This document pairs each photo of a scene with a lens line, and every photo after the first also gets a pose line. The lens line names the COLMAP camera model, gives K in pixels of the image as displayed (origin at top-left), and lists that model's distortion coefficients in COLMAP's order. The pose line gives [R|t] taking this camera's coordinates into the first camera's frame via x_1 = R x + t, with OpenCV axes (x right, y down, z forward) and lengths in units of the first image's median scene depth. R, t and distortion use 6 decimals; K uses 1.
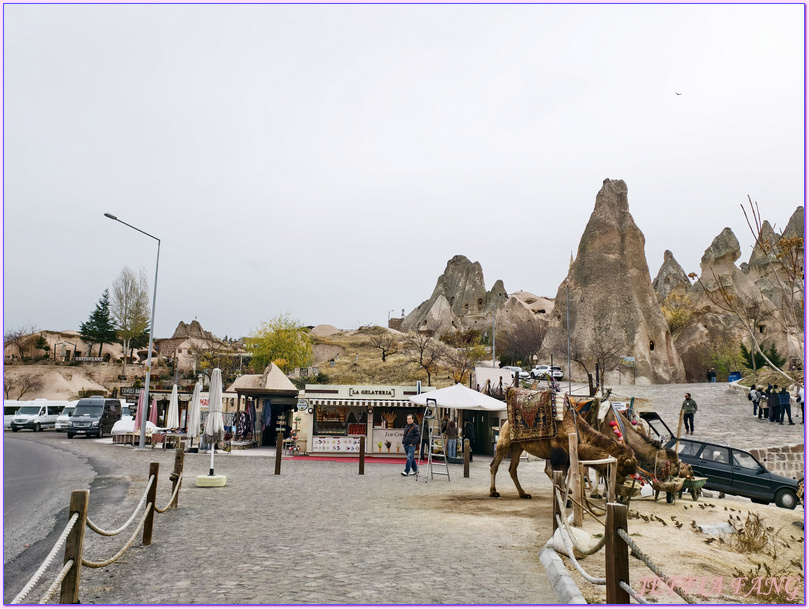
lens RADIAL K [[745.7, 0, 408.2], [0, 745.7, 305.5], [0, 0, 1]] dist [0.021143, -0.027649]
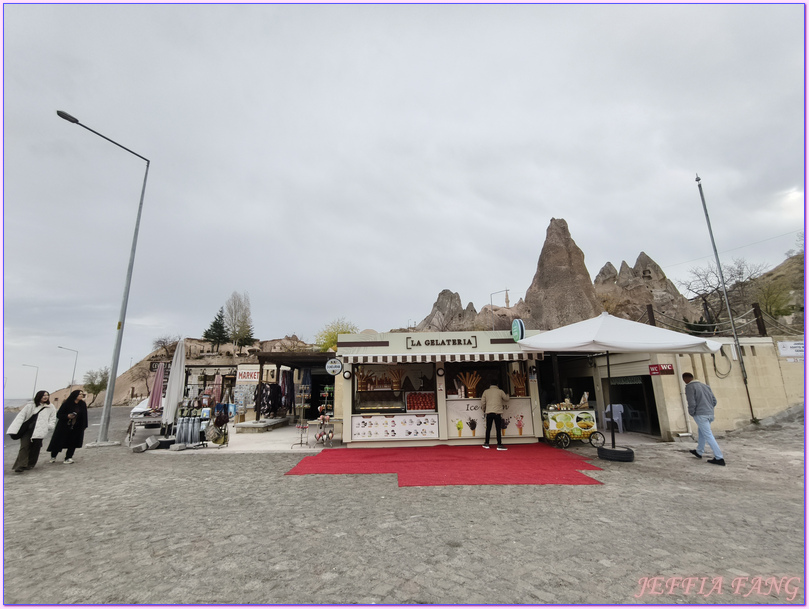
lens RADIAL K [[364.9, 0, 401.1], [0, 364.9, 301.2], [0, 0, 1]] dist [-0.012005, 0.001770]
pose [[0.998671, -0.047351, -0.020356, -0.031787], [0.045488, 0.995437, -0.083878, 0.044962], [0.024235, 0.082840, 0.996268, 0.289201]]
